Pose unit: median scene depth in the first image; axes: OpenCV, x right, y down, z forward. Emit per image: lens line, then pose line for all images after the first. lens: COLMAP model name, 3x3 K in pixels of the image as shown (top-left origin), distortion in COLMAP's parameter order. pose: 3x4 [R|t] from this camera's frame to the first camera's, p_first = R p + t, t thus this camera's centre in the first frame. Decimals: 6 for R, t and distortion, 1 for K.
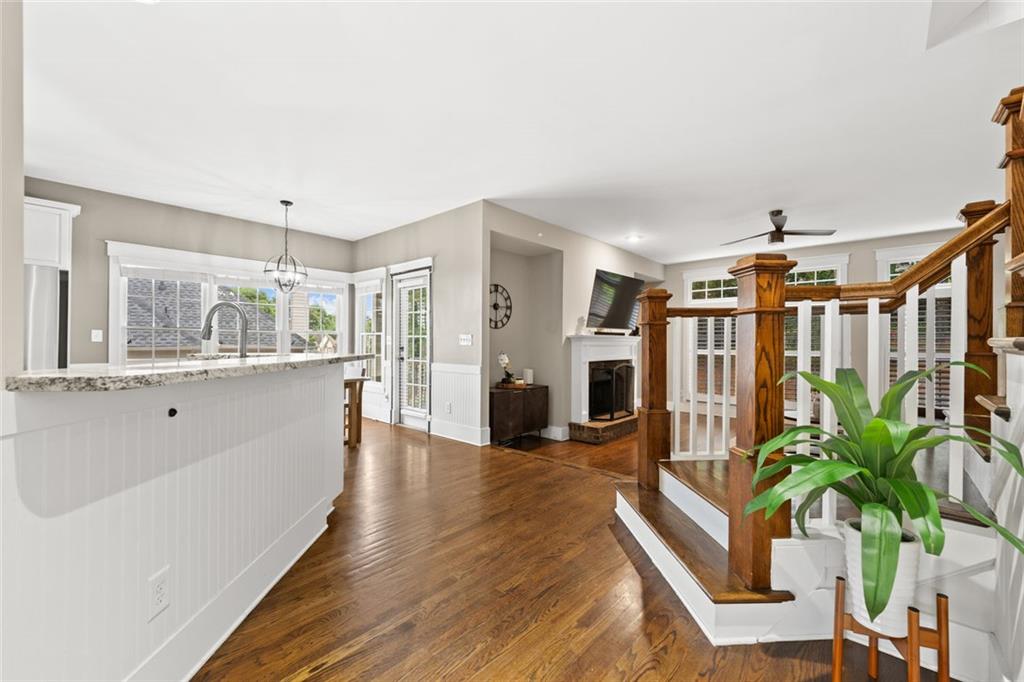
lens RADIAL K [[416.0, 0, 515.0], [0, 416.0, 342.8], [0, 0, 1]] dist [0.001634, -0.000279]
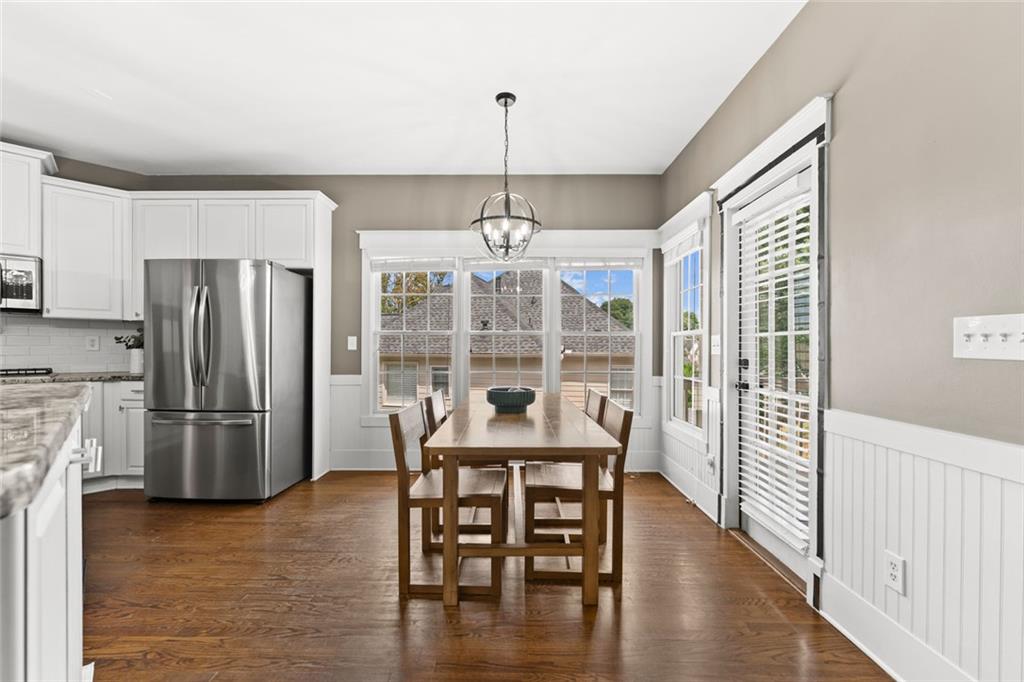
lens RADIAL K [[416.0, 0, 515.2], [0, 416.0, 351.5], [0, 0, 1]] dist [0.001634, -0.000279]
pose [[0.664544, -0.000521, -0.747249, -0.107586], [0.003589, 0.999990, 0.002494, -0.000408], [0.747241, -0.004340, 0.664539, 0.547892]]
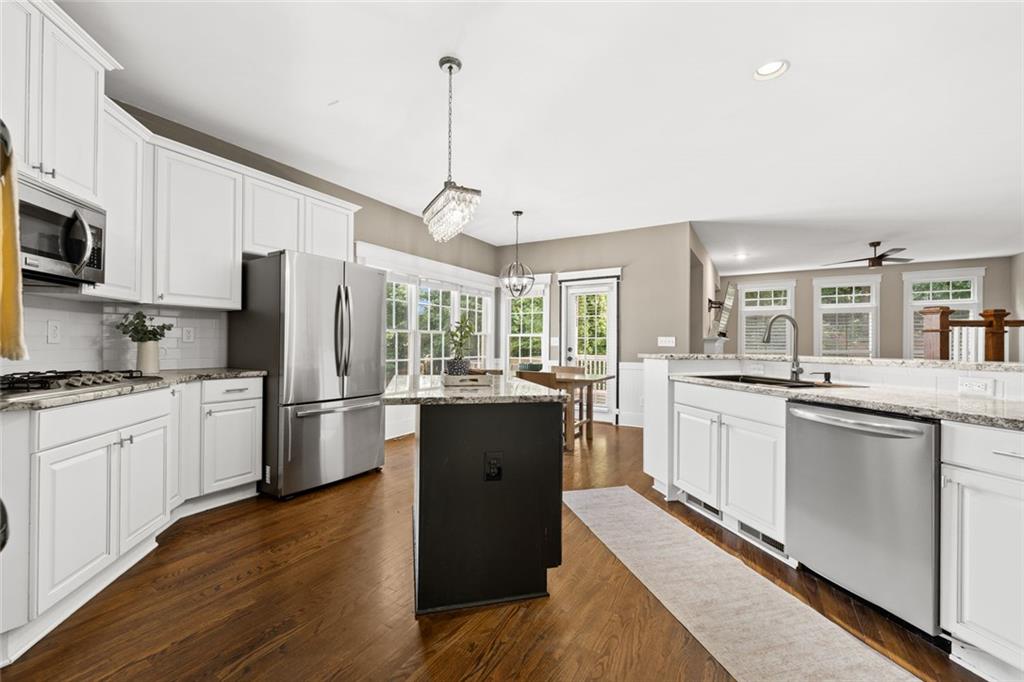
lens RADIAL K [[416.0, 0, 515.1], [0, 416.0, 339.7], [0, 0, 1]] dist [0.001634, -0.000279]
pose [[0.979069, 0.000807, 0.203529, -0.662316], [0.000638, 0.999975, -0.007032, -0.004010], [-0.203529, 0.007015, 0.979044, -0.035033]]
